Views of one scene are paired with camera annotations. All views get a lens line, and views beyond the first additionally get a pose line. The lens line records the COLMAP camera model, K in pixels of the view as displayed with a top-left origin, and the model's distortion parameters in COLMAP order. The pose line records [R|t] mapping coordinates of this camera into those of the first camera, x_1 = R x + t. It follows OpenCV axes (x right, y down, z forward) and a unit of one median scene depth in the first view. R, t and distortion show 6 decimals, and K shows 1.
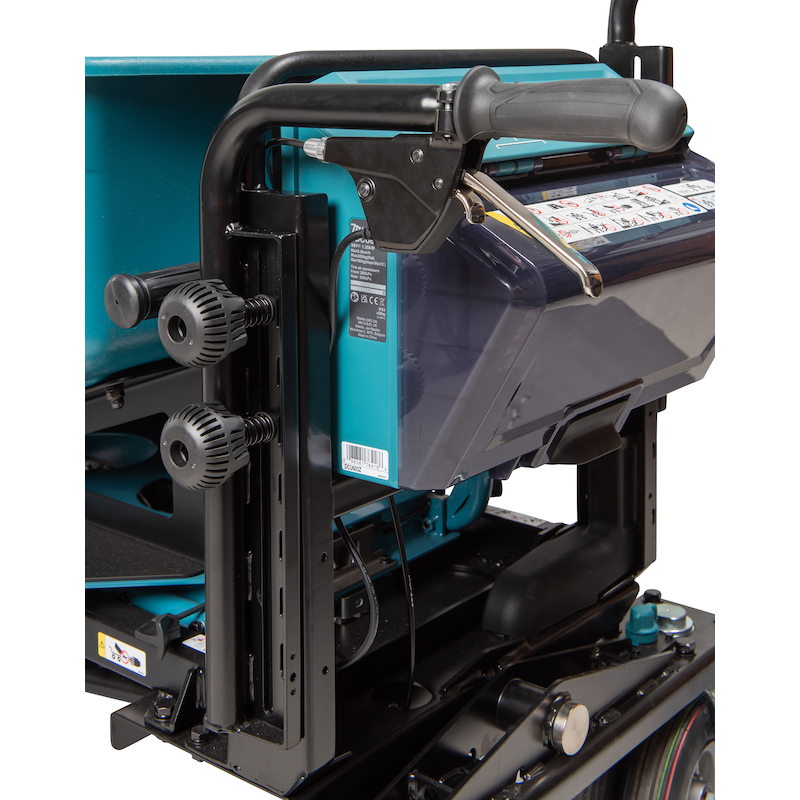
lens RADIAL K [[1306.2, 0, 363.3], [0, 1306.2, 188.9], [0, 0, 1]] dist [-0.016051, 0.000000]
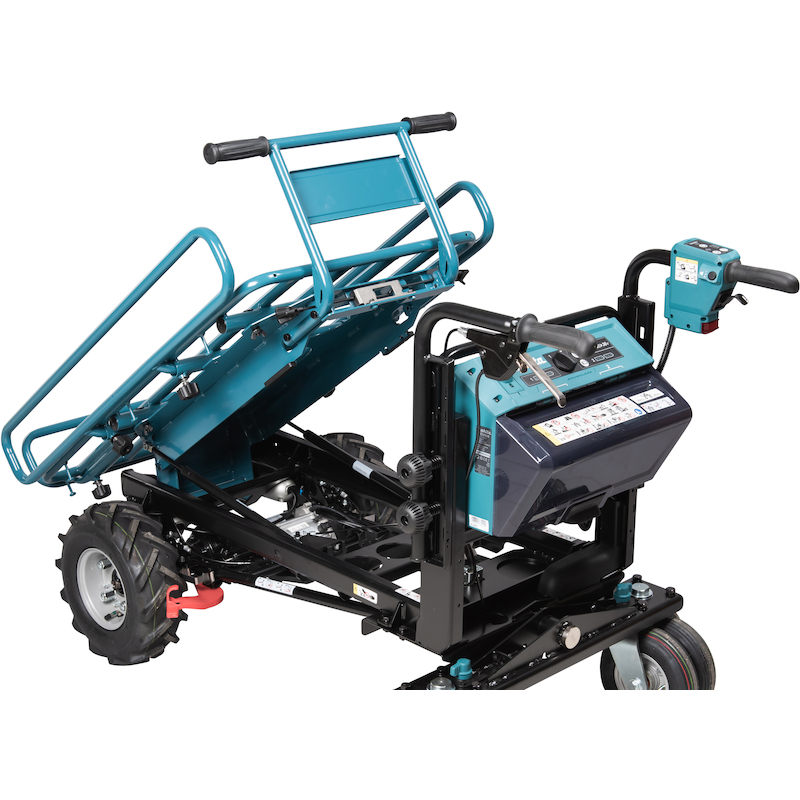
lens RADIAL K [[1531.5, 0, 363.2], [0, 1531.5, 460.2], [0, 0, 1]] dist [-0.076075, 0.000000]
pose [[0.994148, 0.047718, -0.096920, 0.048452], [-0.021471, 0.966536, 0.255632, -0.523403], [0.105875, -0.252056, 0.961904, -1.434661]]
